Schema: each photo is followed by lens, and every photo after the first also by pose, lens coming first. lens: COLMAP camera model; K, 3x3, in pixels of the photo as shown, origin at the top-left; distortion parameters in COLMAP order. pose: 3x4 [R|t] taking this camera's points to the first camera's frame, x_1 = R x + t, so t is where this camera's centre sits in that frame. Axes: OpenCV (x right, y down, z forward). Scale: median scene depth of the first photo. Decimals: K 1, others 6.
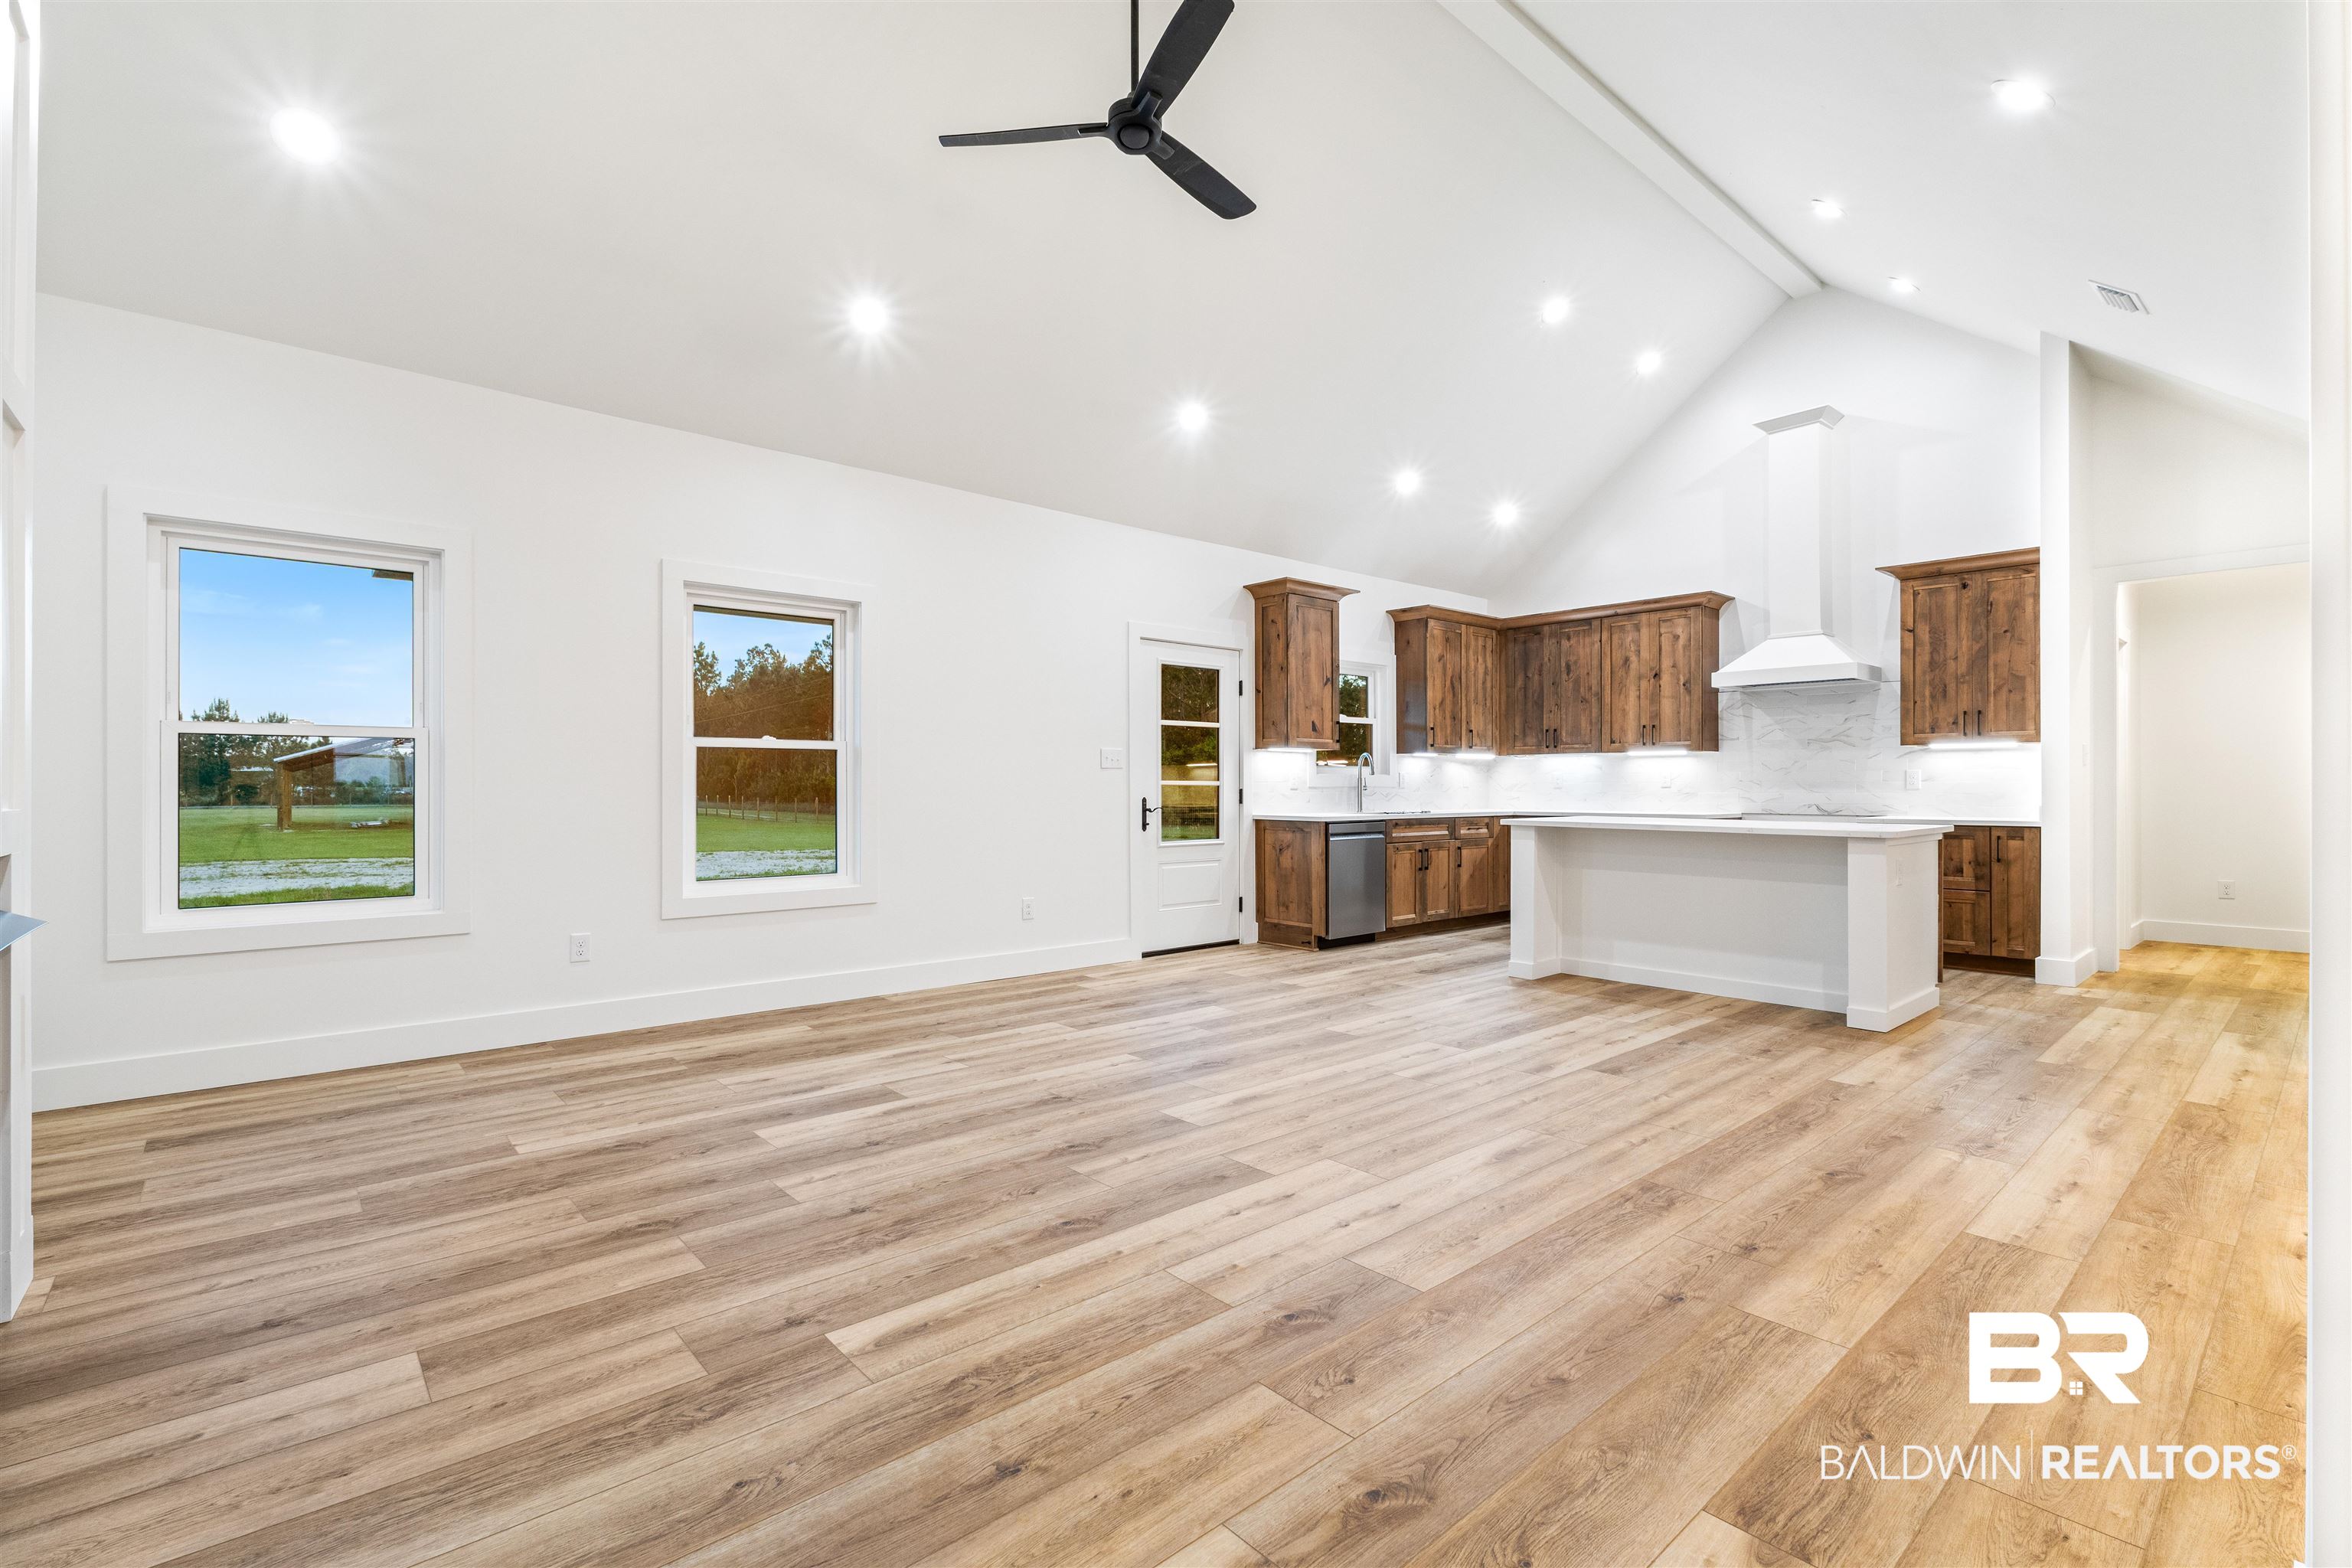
lens RADIAL K [[1050.9, 0, 1178.4], [0, 1050.9, 780.3], [0, 0, 1]] dist [-0.001695, 0.000187]
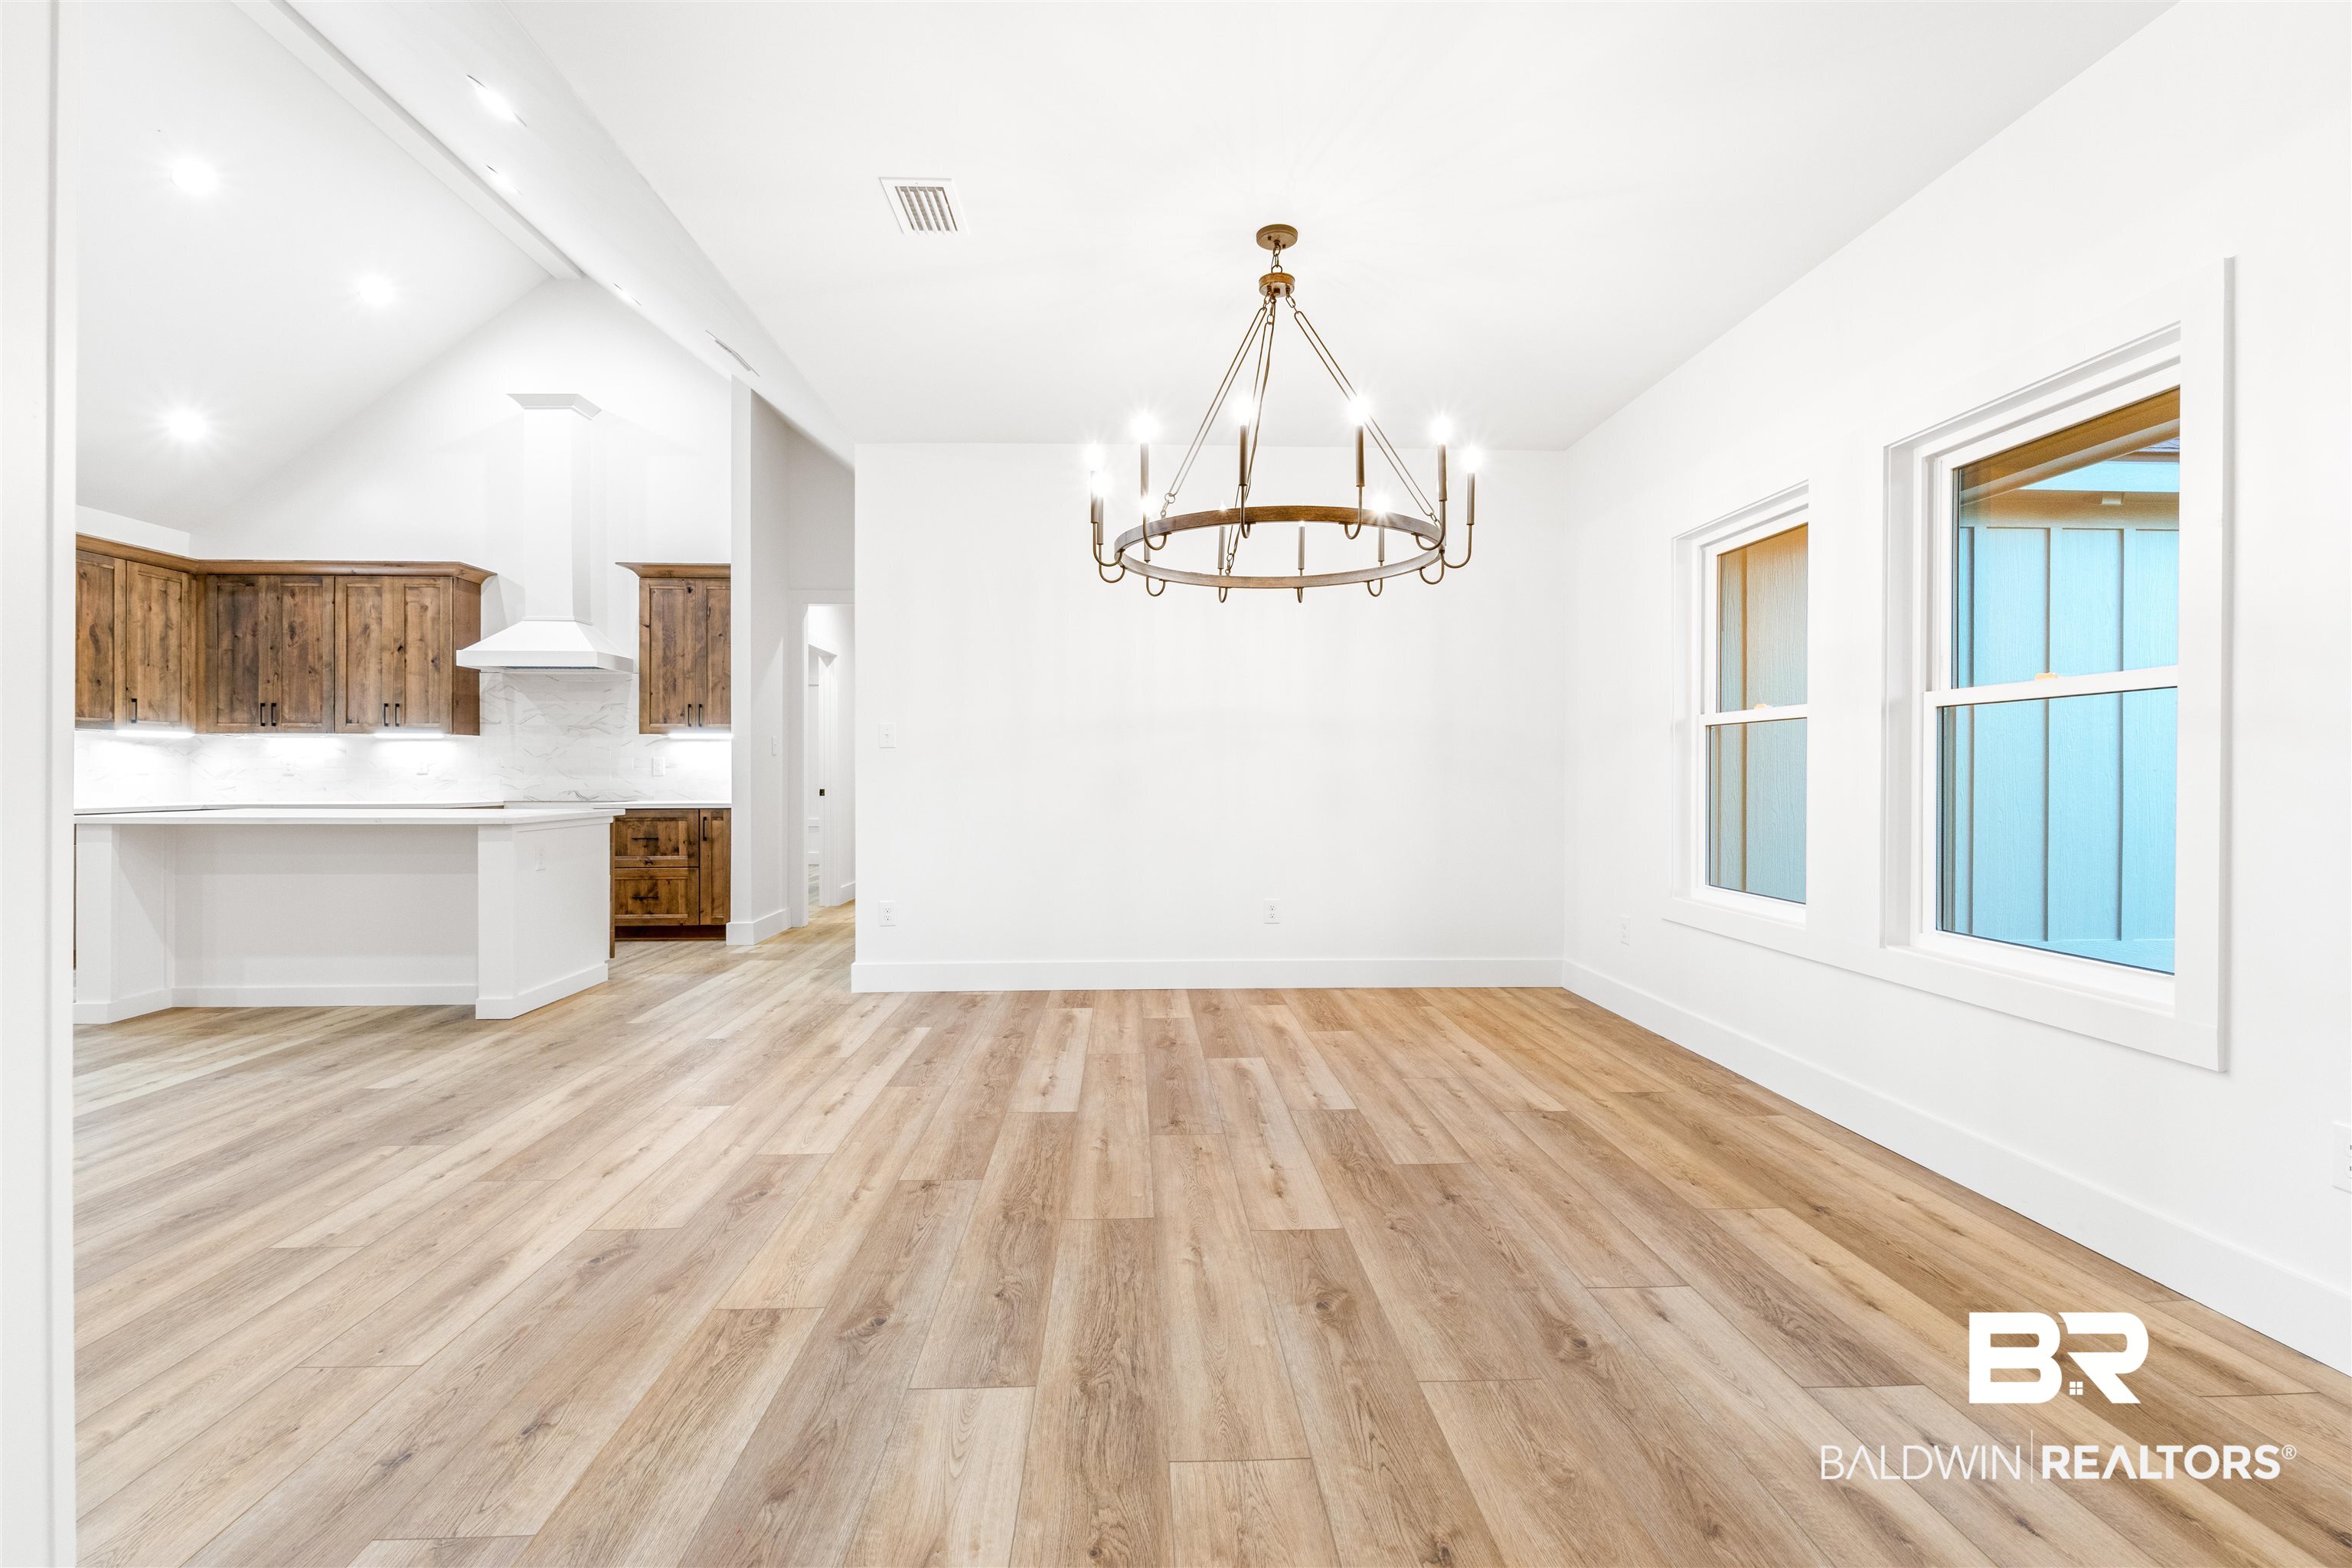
lens RADIAL K [[1050.9, 0, 1172.8], [0, 1050.9, 775.0], [0, 0, 1]] dist [-0.001695, 0.000187]
pose [[0.627541, -0.001848, 0.778581, 0.228006], [-0.003543, 0.999980, 0.005229, 0.000734], [-0.778575, -0.006040, 0.627522, -0.090655]]
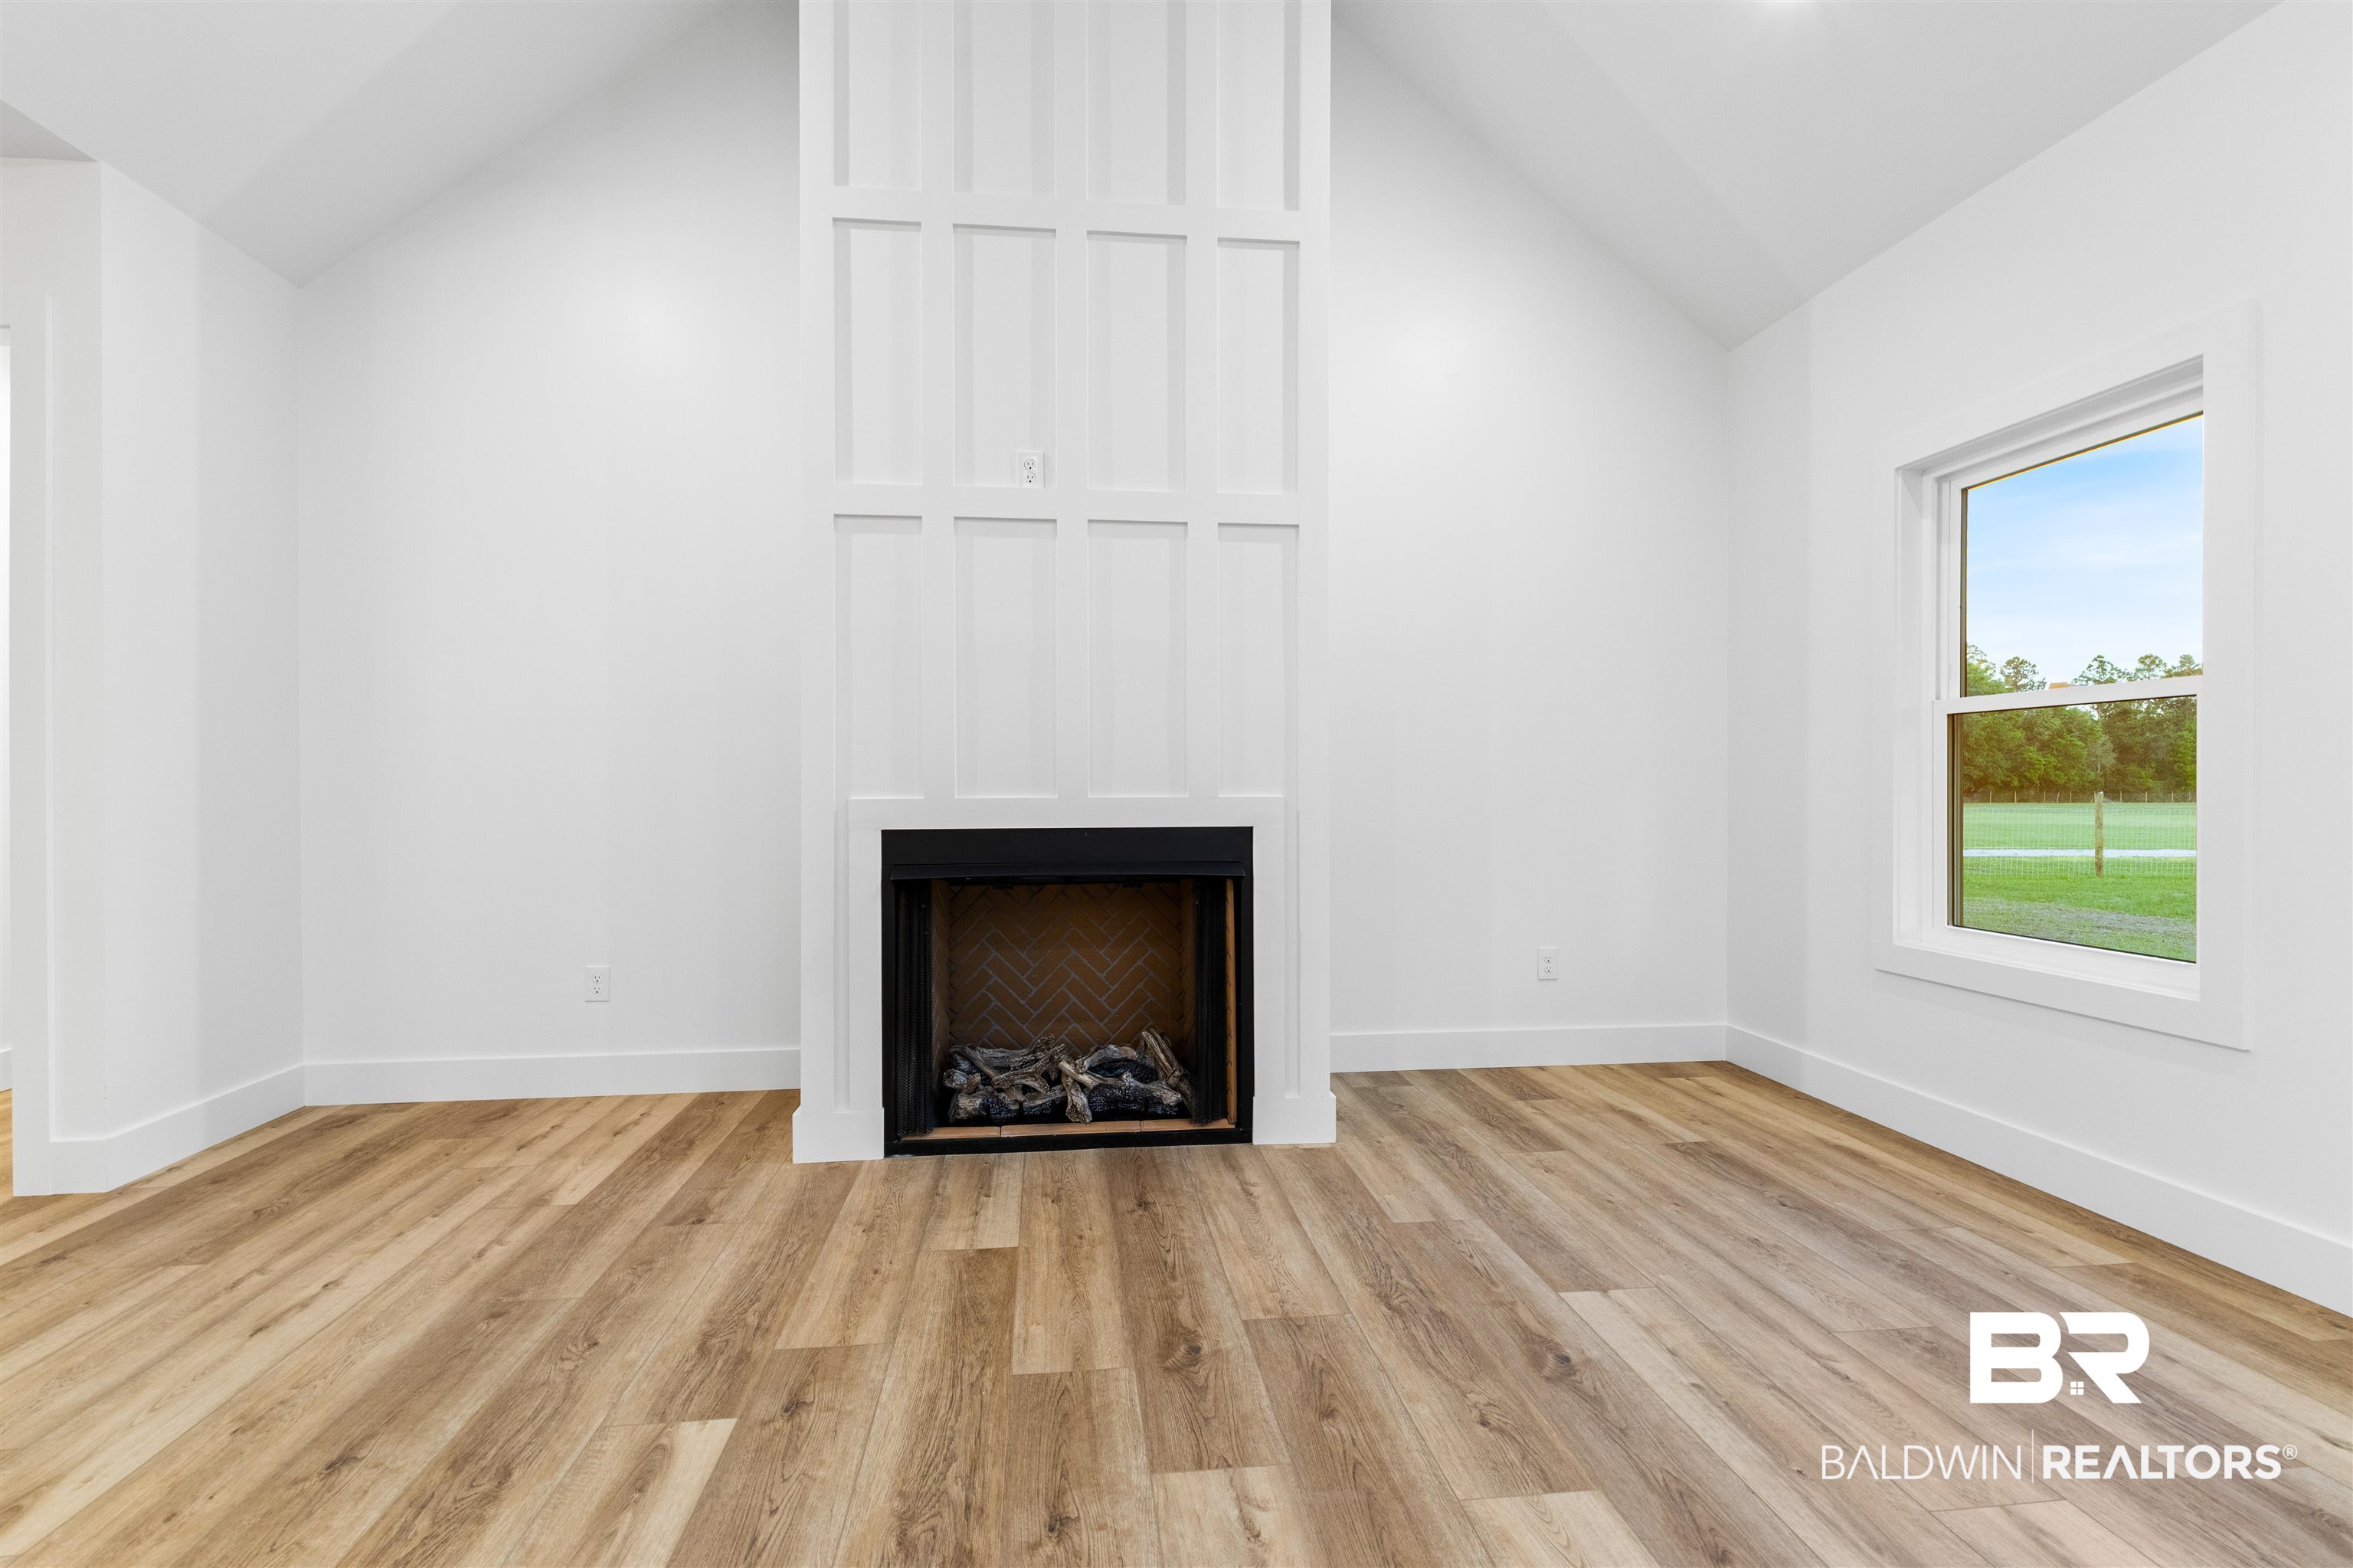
lens RADIAL K [[1051.4, 0, 1168.3], [0, 1051.4, 788.8], [0, 0, 1]] dist [-0.001695, 0.000187]
pose [[-0.575519, 0.004425, -0.817776, 0.055851], [0.008884, 0.999960, -0.000842, 0.005888], [0.817740, -0.007750, -0.575536, 0.621896]]
